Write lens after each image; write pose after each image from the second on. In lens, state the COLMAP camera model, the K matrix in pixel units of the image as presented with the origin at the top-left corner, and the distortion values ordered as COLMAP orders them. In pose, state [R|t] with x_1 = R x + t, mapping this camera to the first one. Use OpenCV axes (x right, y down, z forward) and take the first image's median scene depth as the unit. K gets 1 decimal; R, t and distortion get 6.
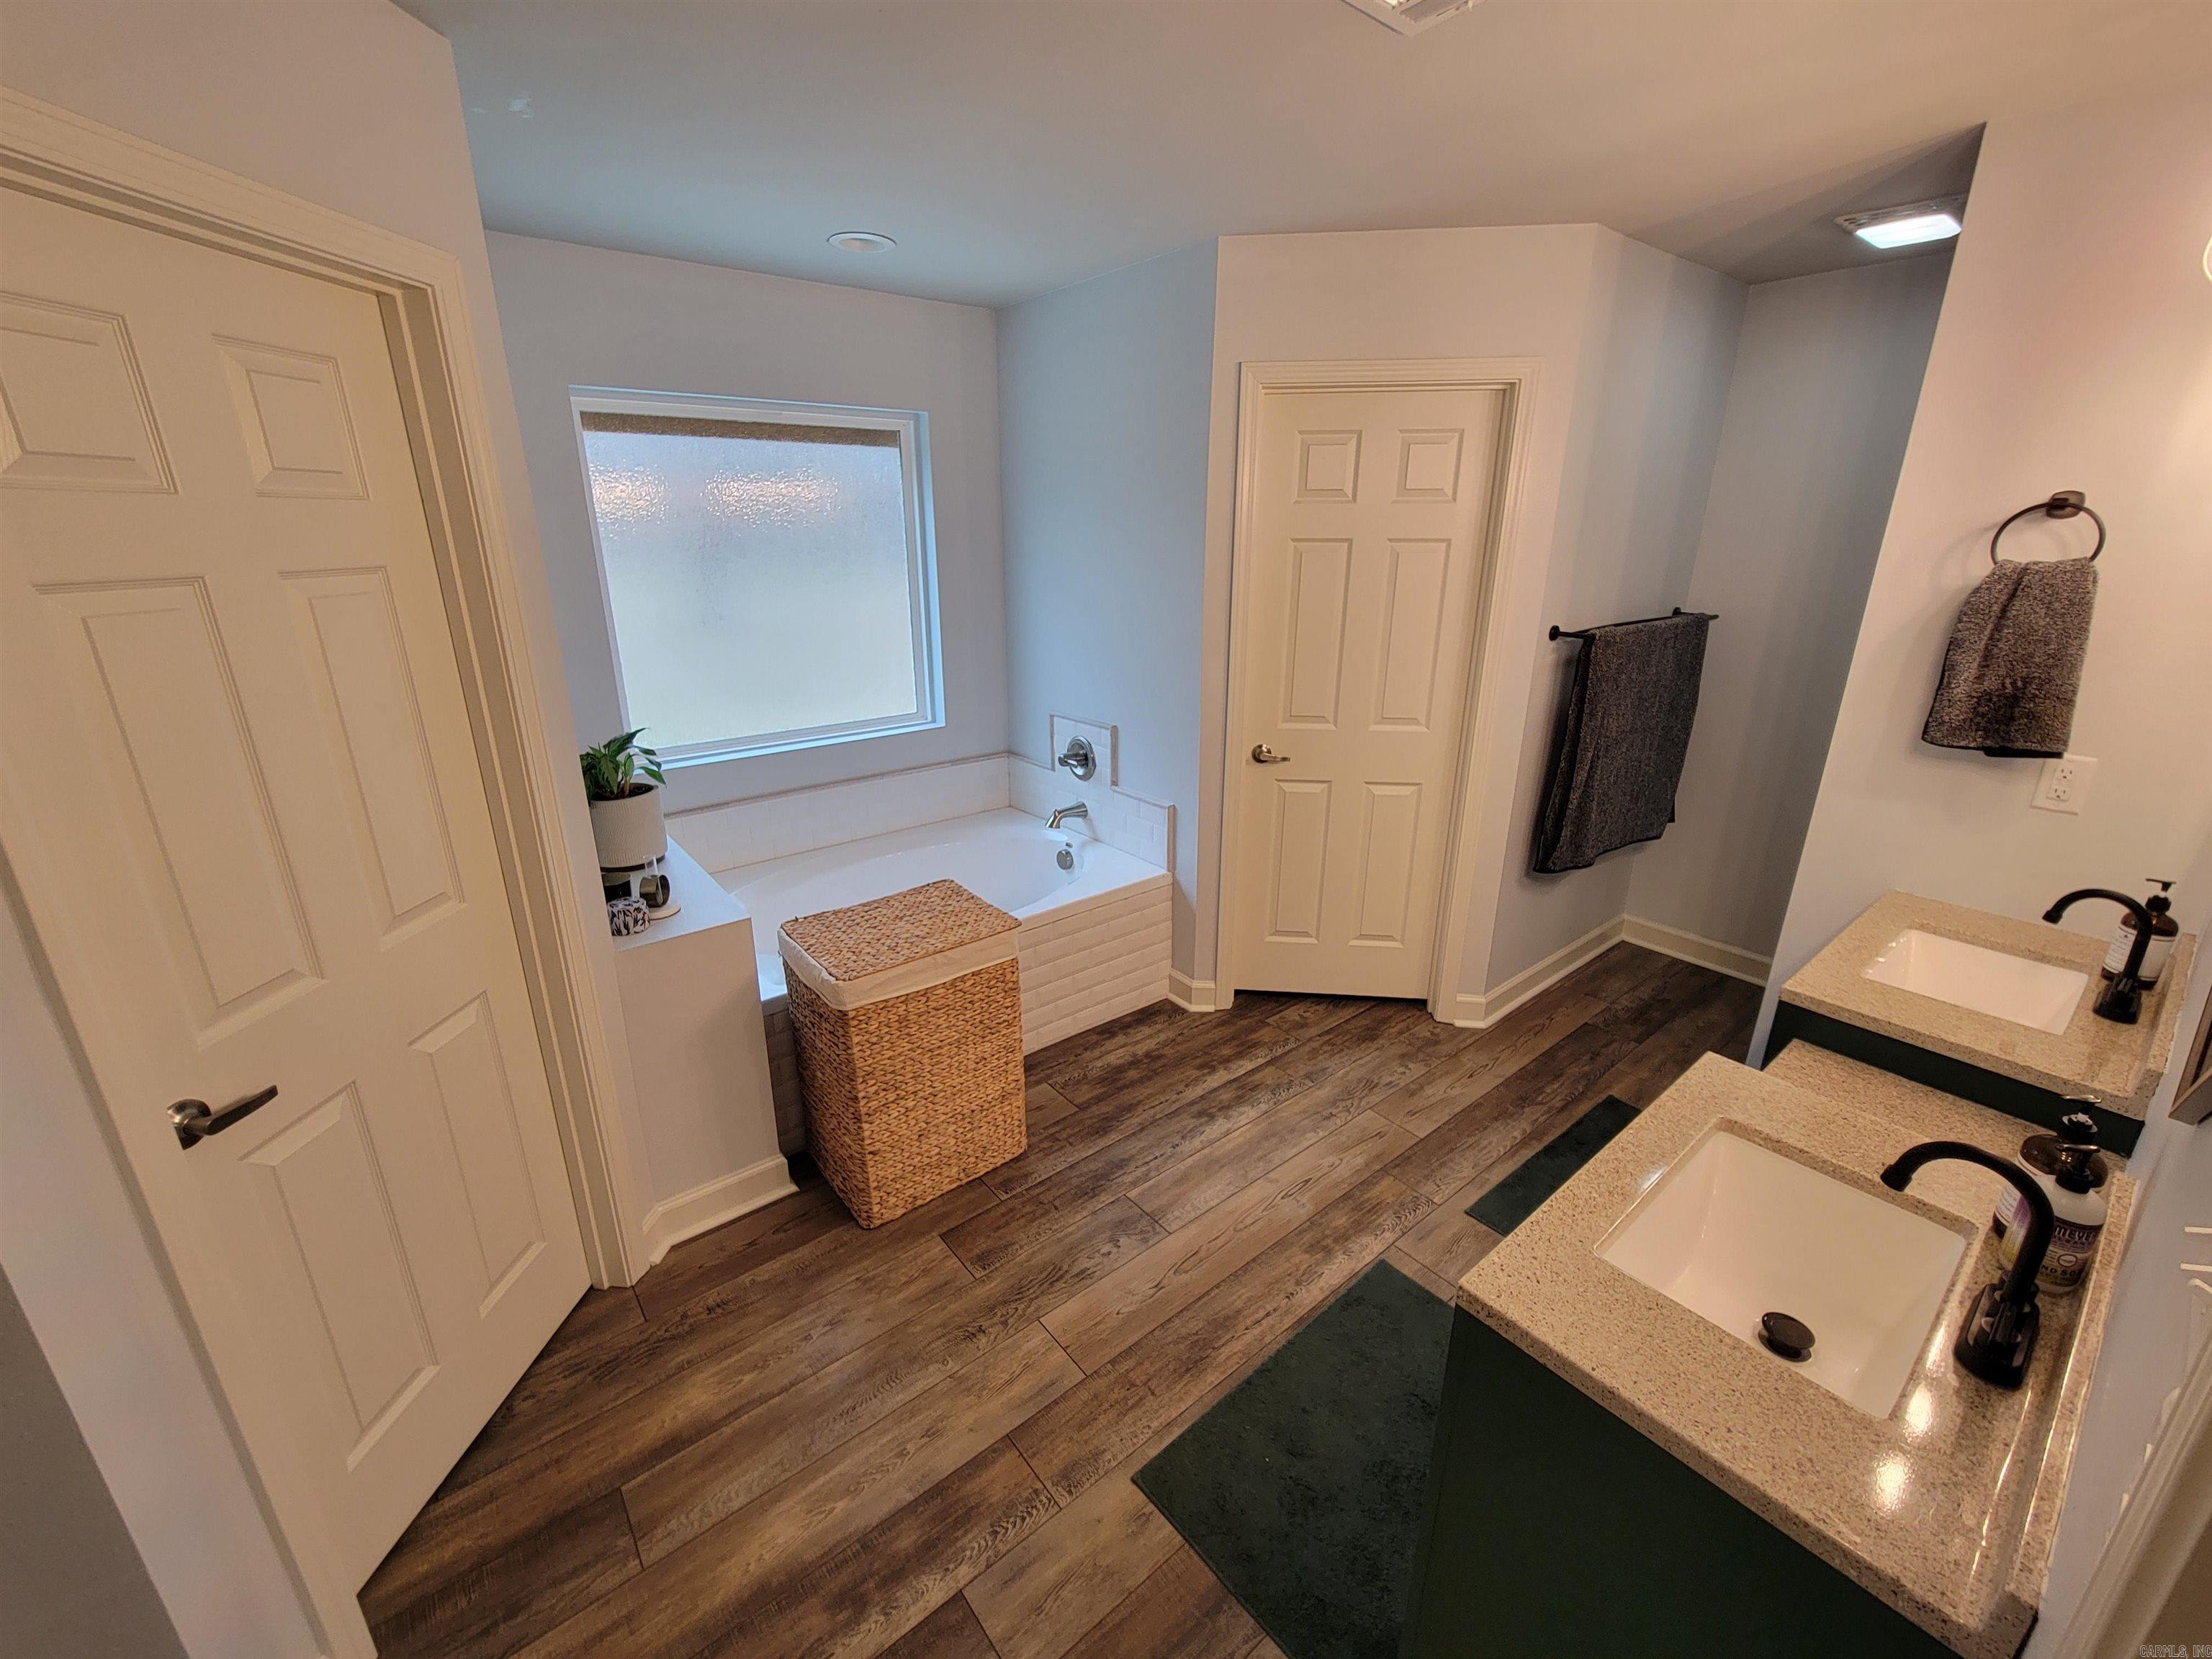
lens RADIAL K [[904.6, 0, 1077.9], [0, 904.6, 830.4], [0, 0, 1]] dist [-0.000280, 0.000010]
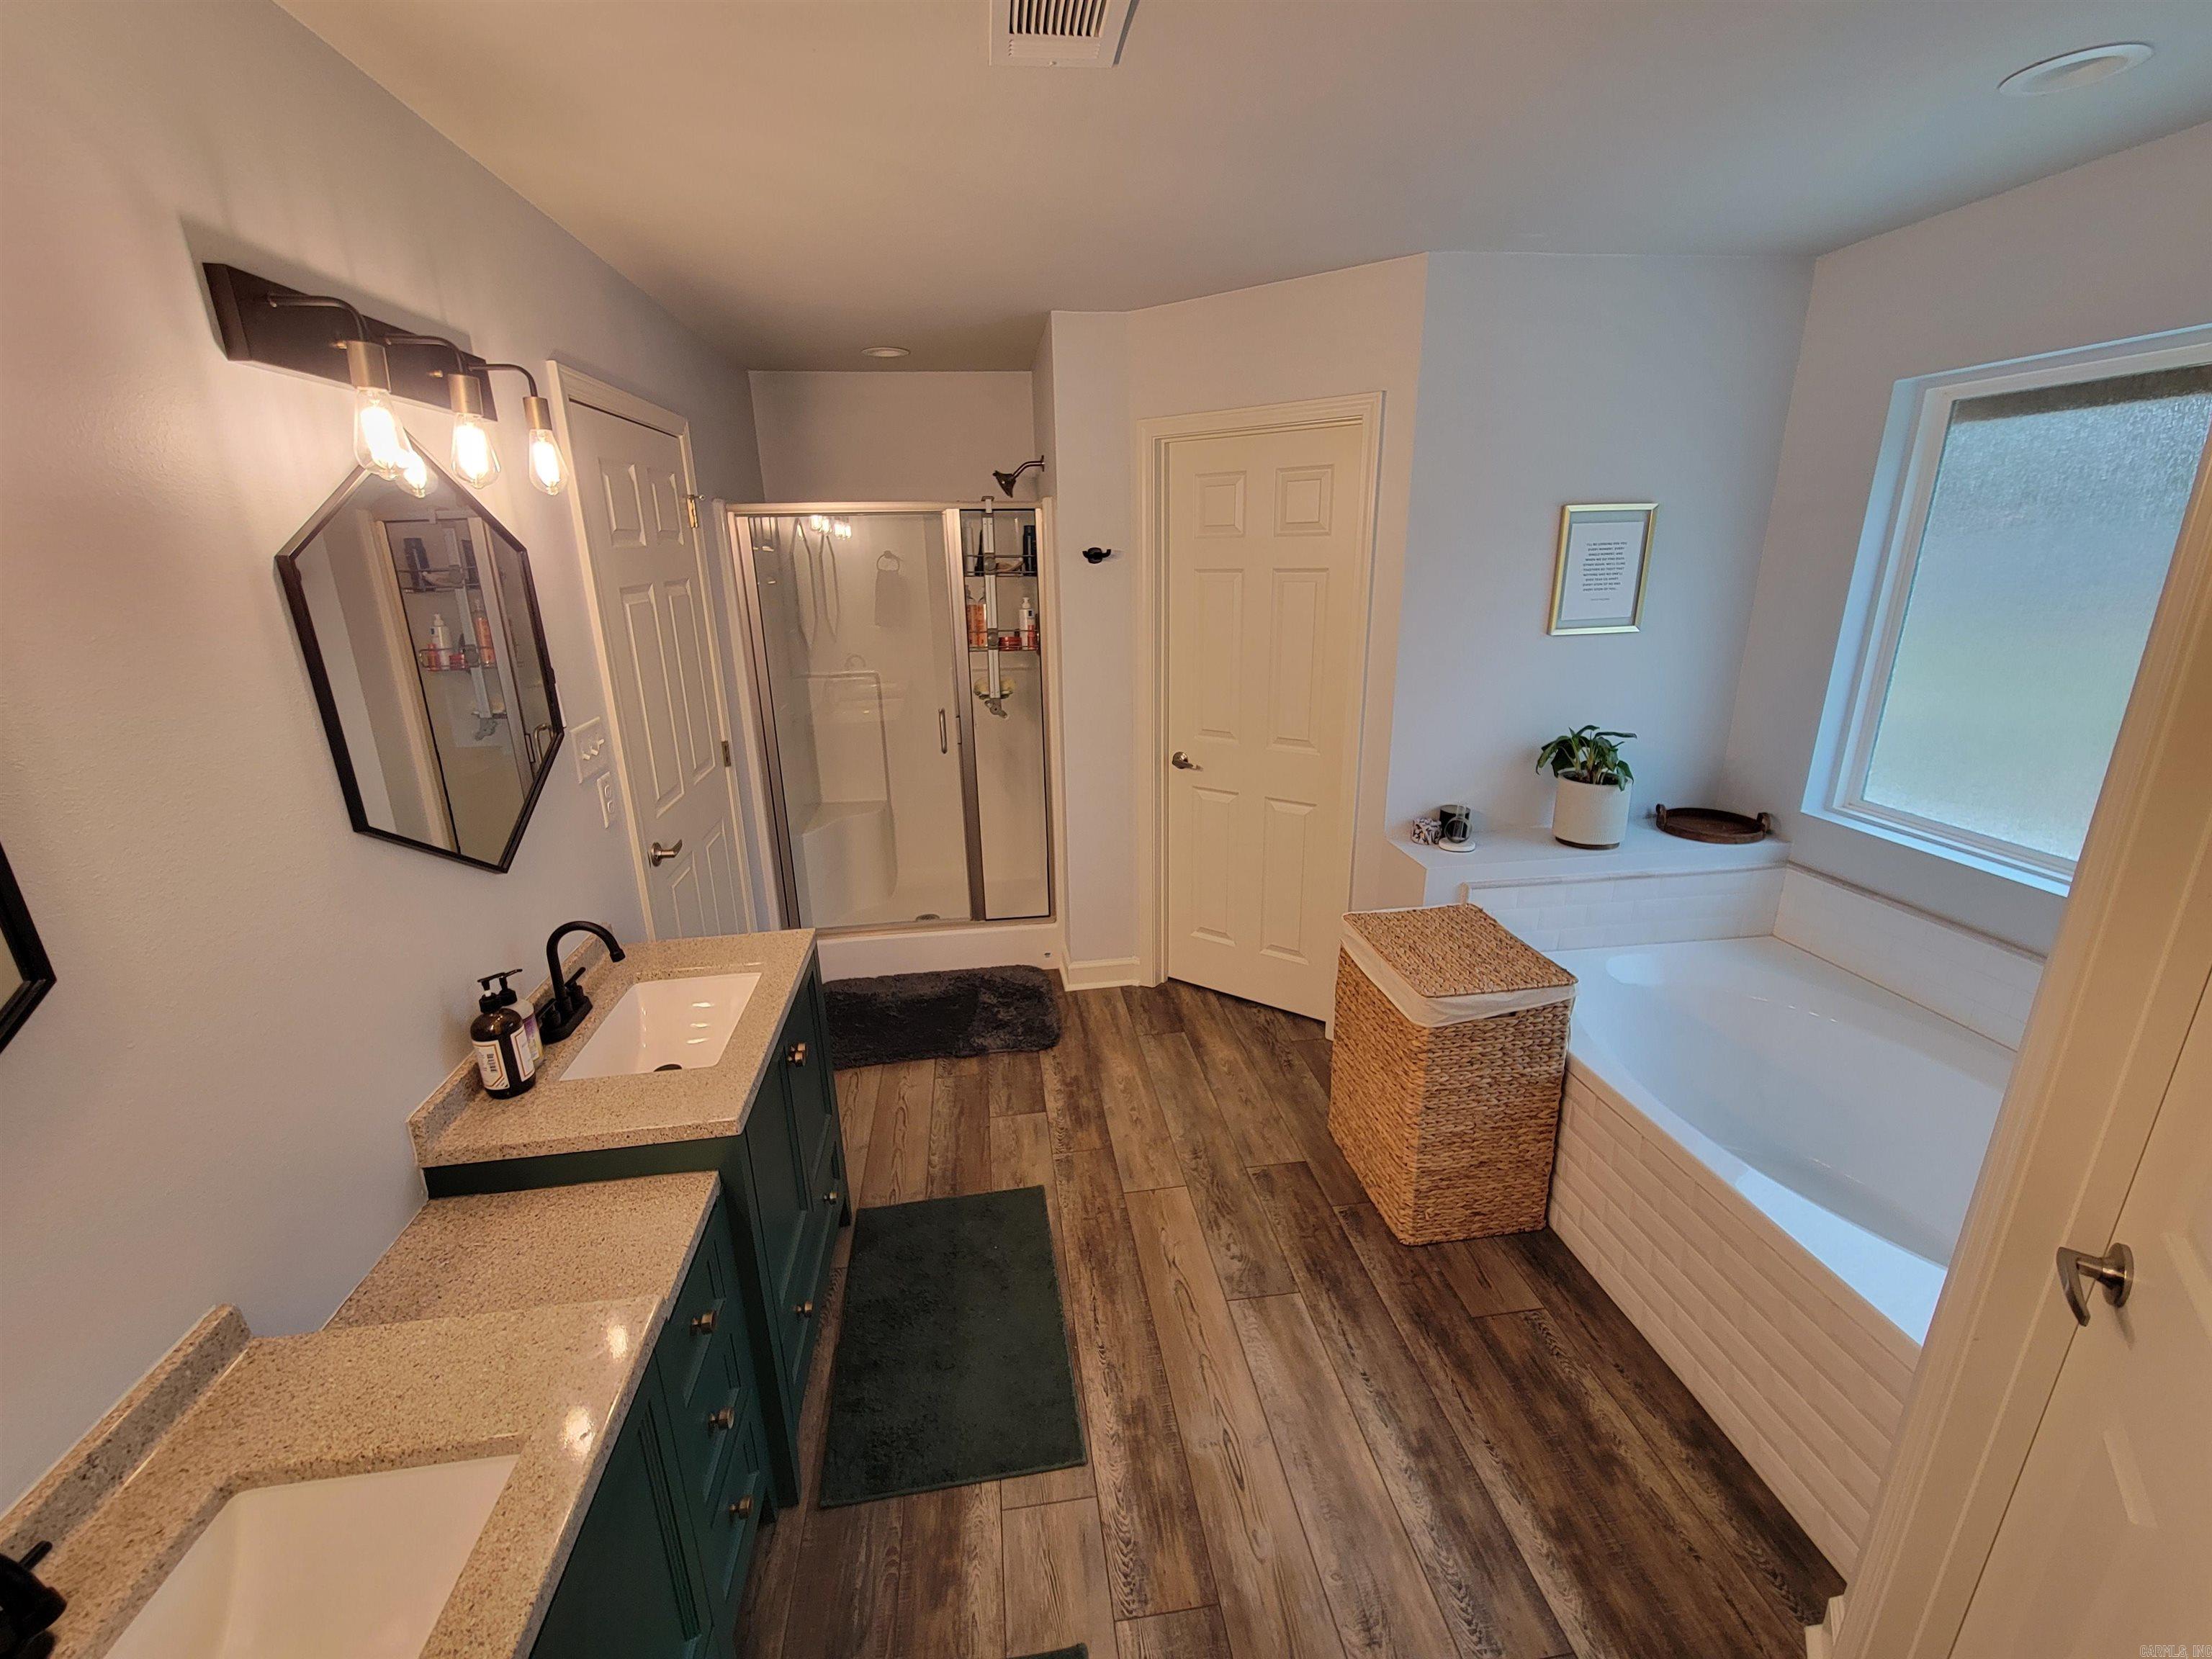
lens RADIAL K [[904.6, 0, 1105.9], [0, 904.6, 823.0], [0, 0, 1]] dist [-0.000280, 0.000010]
pose [[-0.499667, 0.266733, -0.824128, 0.837521], [-0.255370, 0.863765, 0.434392, -0.373219], [0.827719, 0.427509, -0.363479, 1.062475]]
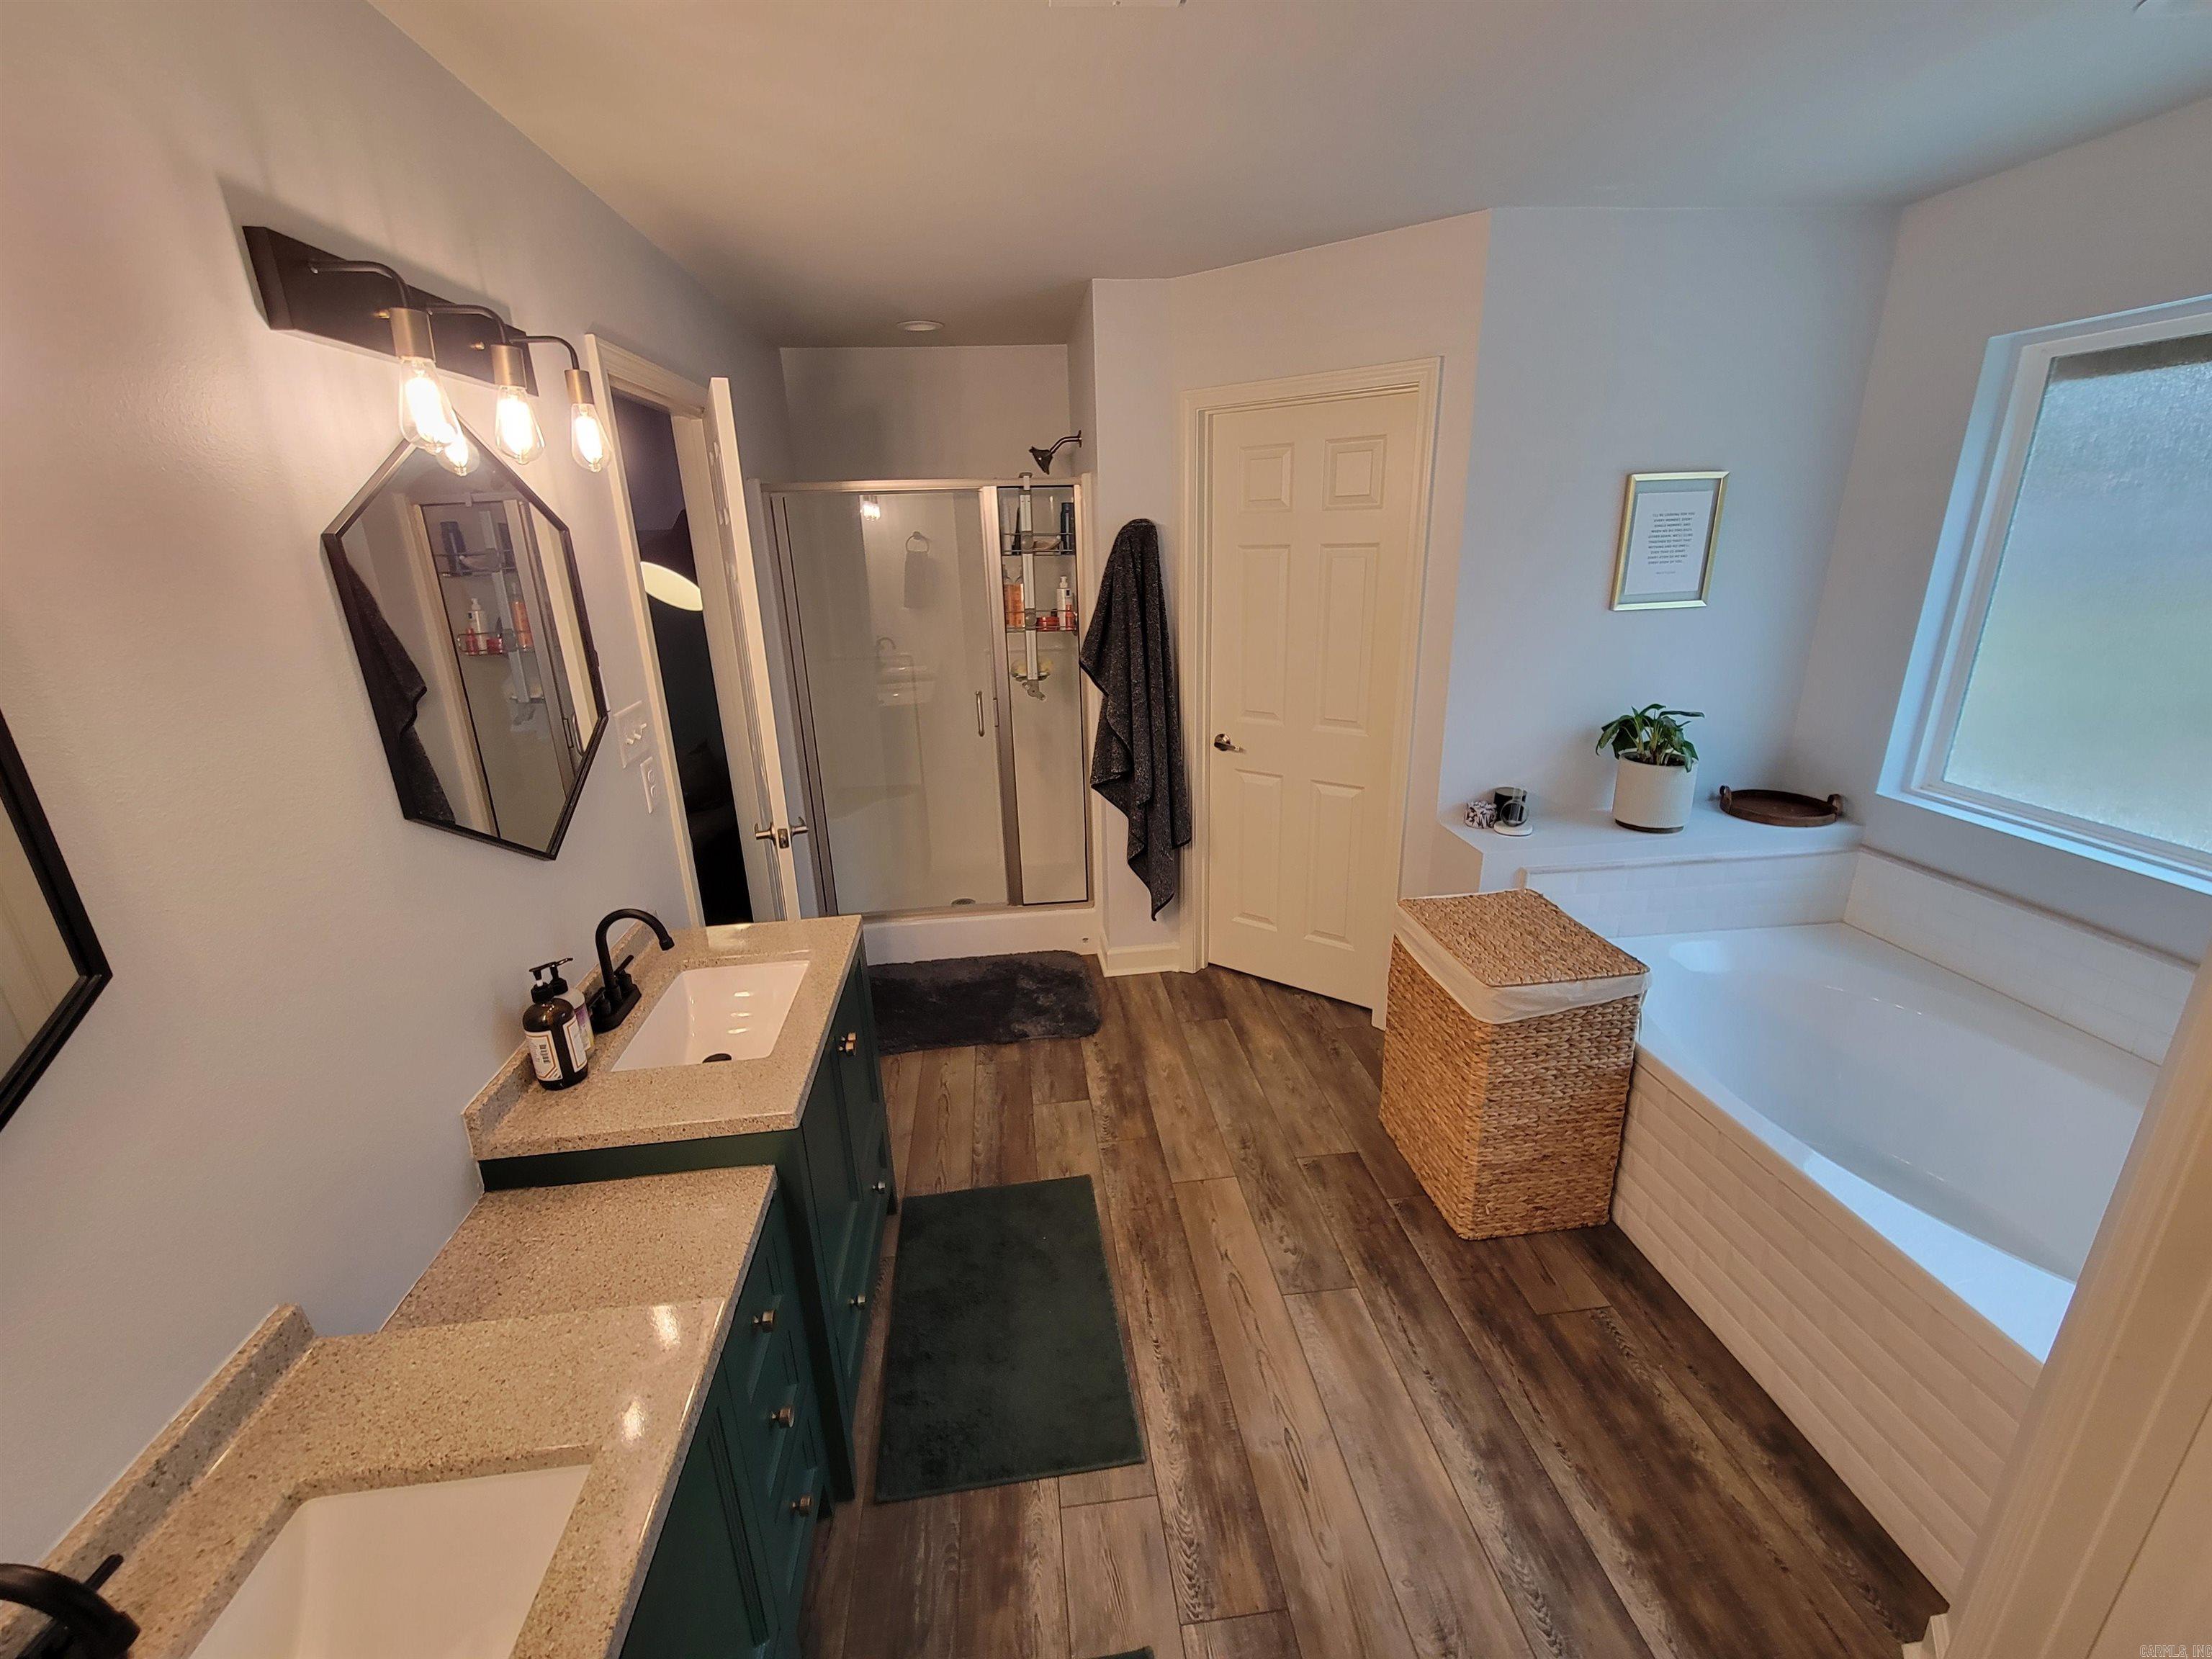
lens RADIAL K [[904.6, 0, 1106.2], [0, 904.6, 823.6], [0, 0, 1]] dist [-0.000280, 0.000010]
pose [[-0.518663, 0.284289, -0.806331, 0.830962], [-0.242708, 0.855344, 0.457689, -0.355674], [0.819806, 0.433089, -0.374636, 1.025971]]
